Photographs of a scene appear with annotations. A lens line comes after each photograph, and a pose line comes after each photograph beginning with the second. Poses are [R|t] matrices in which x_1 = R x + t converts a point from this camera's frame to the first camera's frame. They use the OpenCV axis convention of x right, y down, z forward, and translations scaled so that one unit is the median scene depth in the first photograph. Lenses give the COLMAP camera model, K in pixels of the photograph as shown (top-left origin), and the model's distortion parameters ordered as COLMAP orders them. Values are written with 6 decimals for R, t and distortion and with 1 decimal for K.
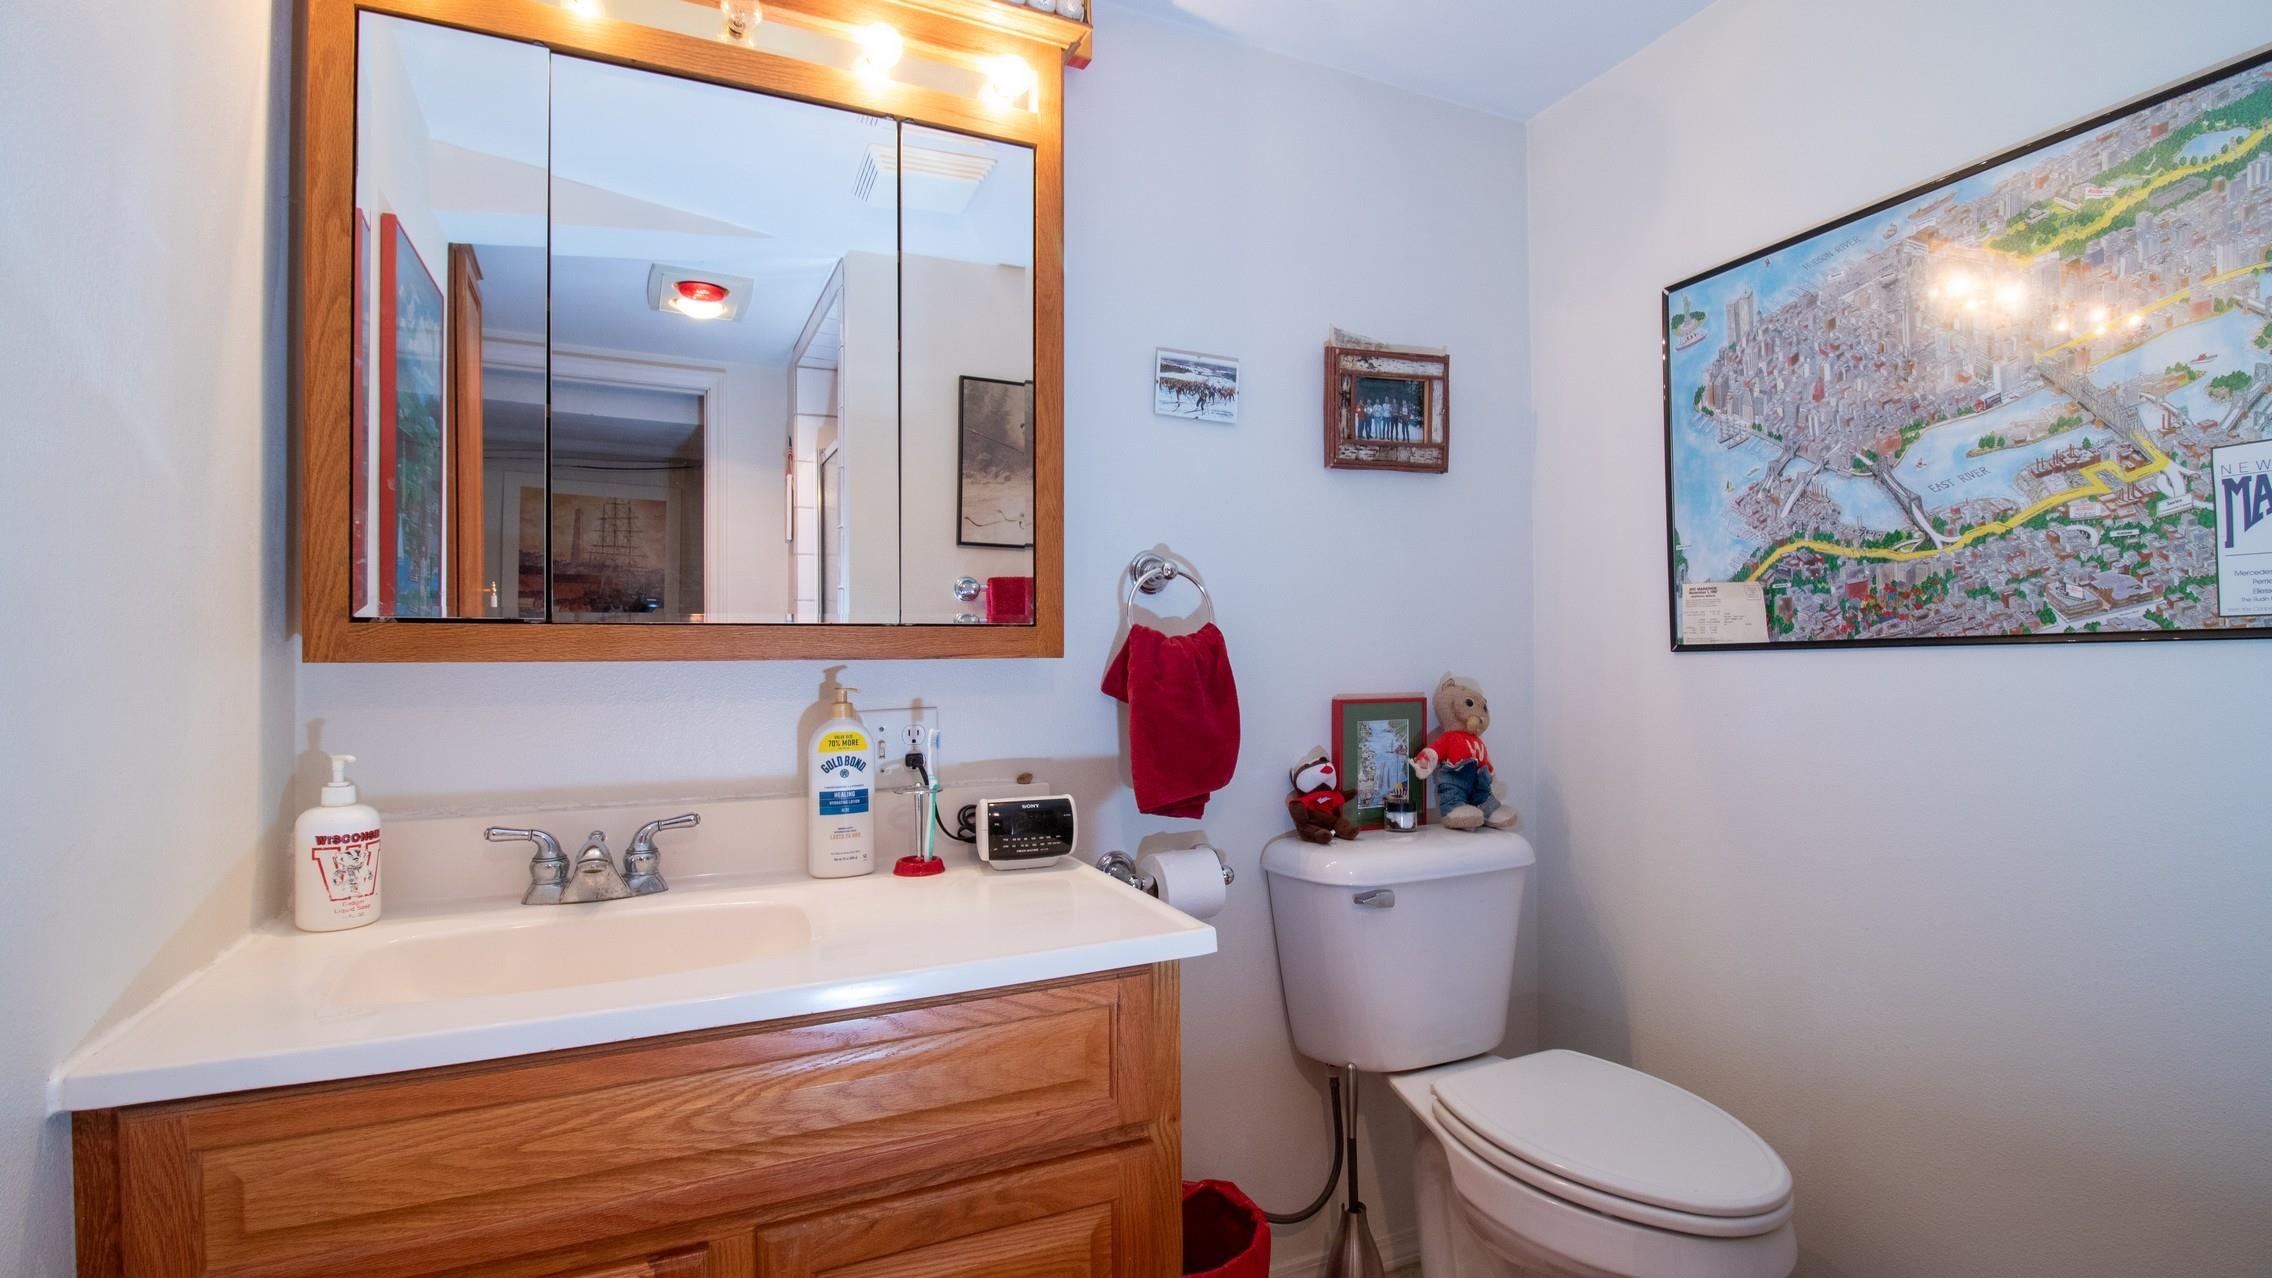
lens RADIAL K [[1039.9, 0, 1160.4], [0, 1039.9, 642.9], [0, 0, 1]] dist [0.002733, -0.000072]
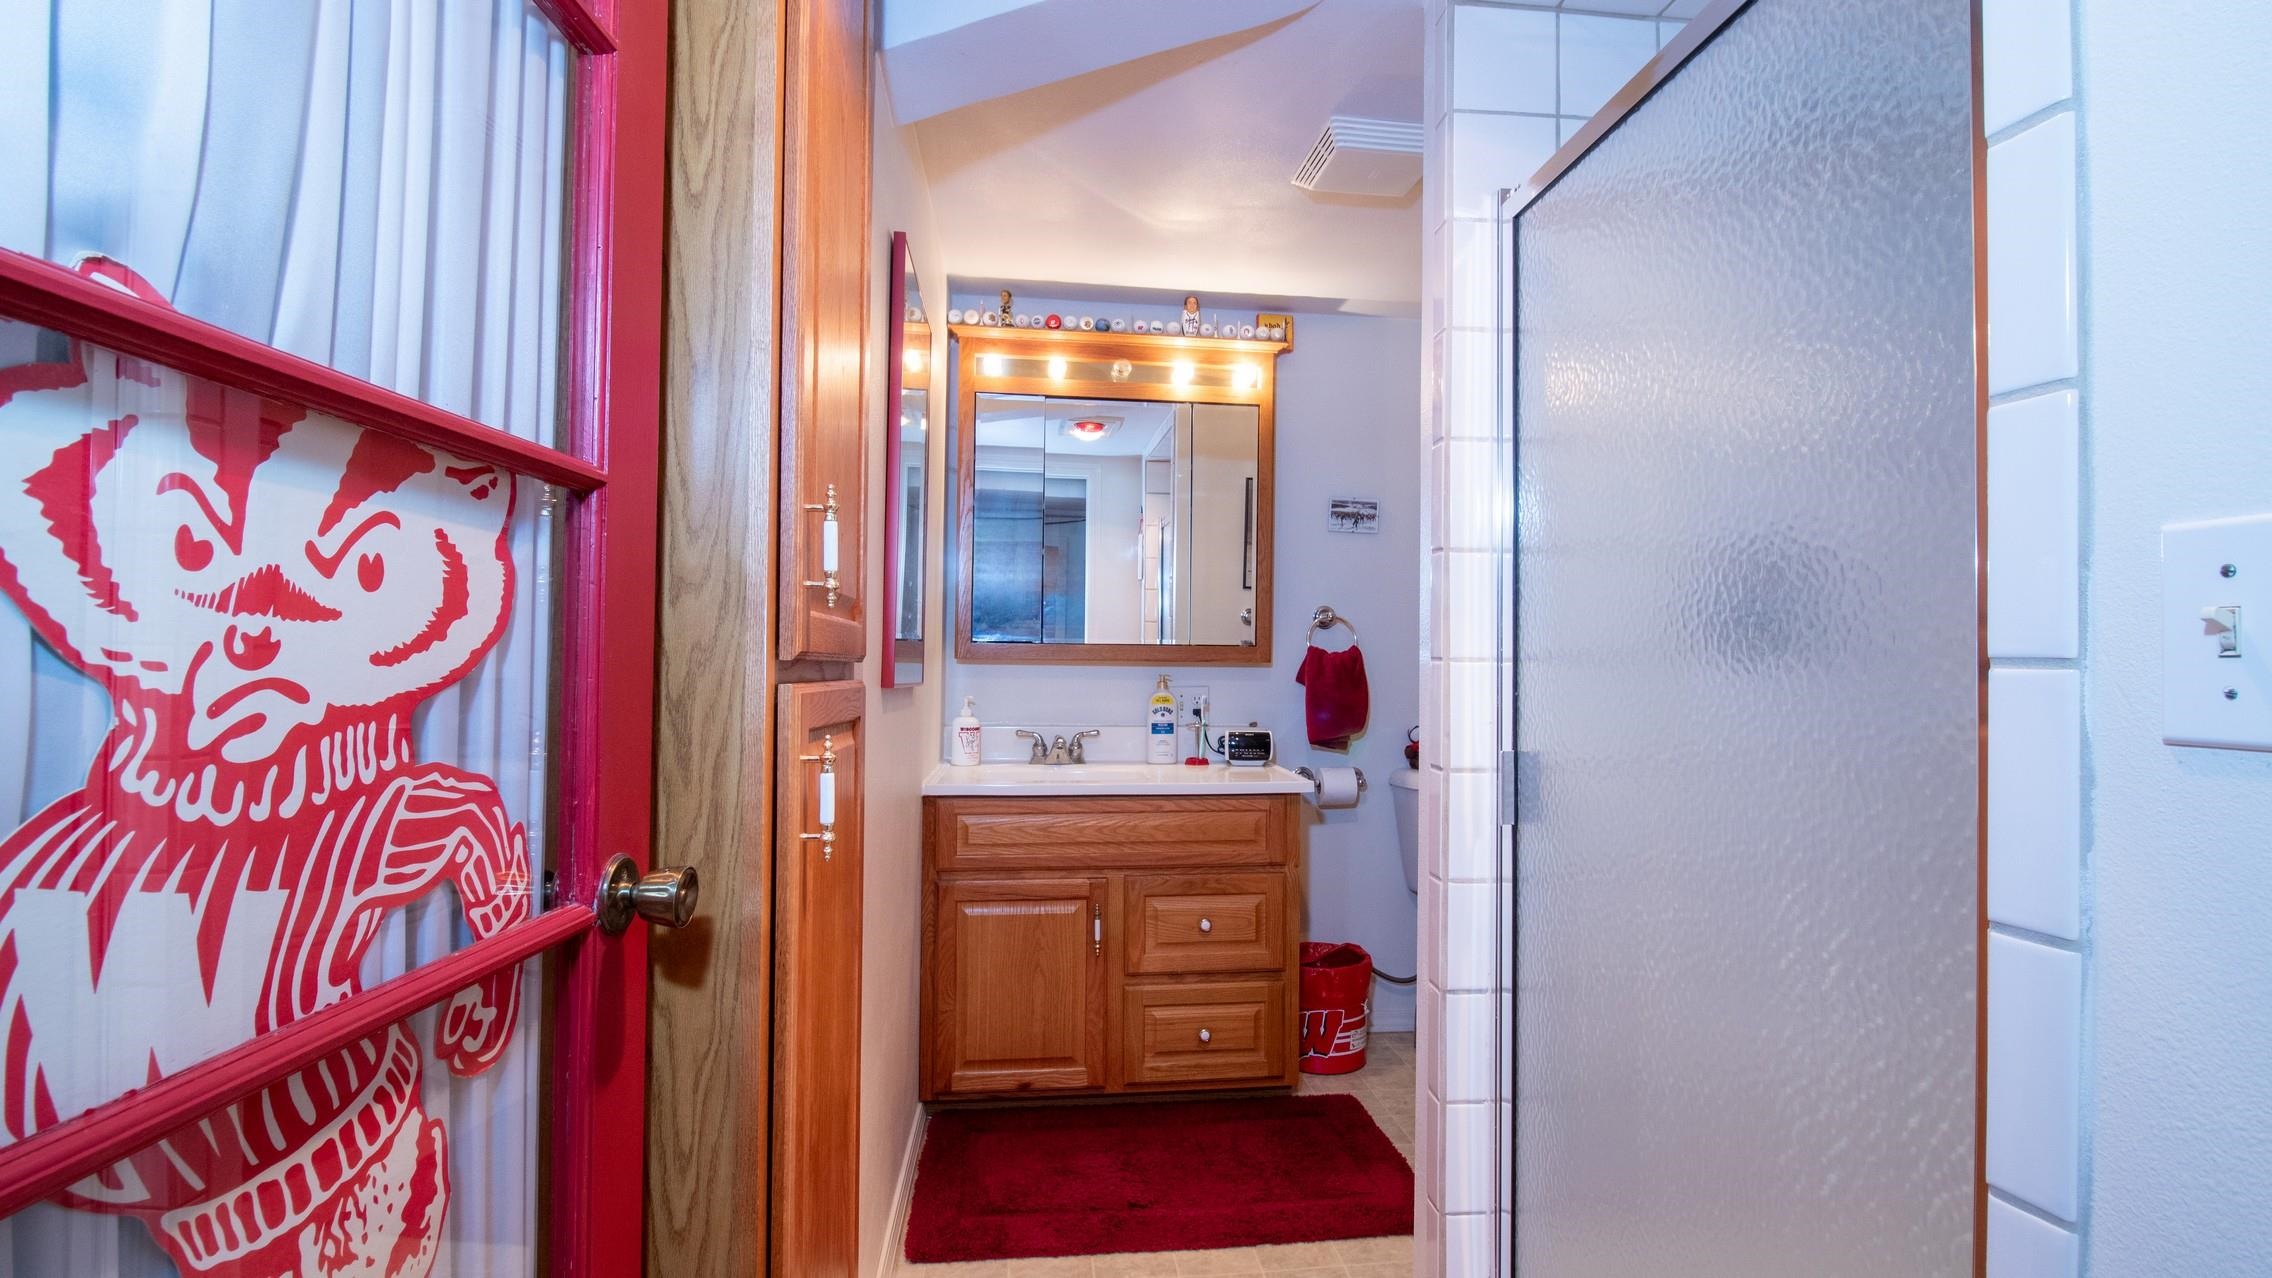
lens RADIAL K [[1039.9, 0, 1139.9], [0, 1039.9, 636.7], [0, 0, 1]] dist [0.002733, -0.000072]
pose [[0.942277, 0.010475, -0.334672, 0.340232], [-0.016559, 0.999745, -0.015330, -0.000006], [0.334426, 0.019987, 0.942210, -0.960222]]
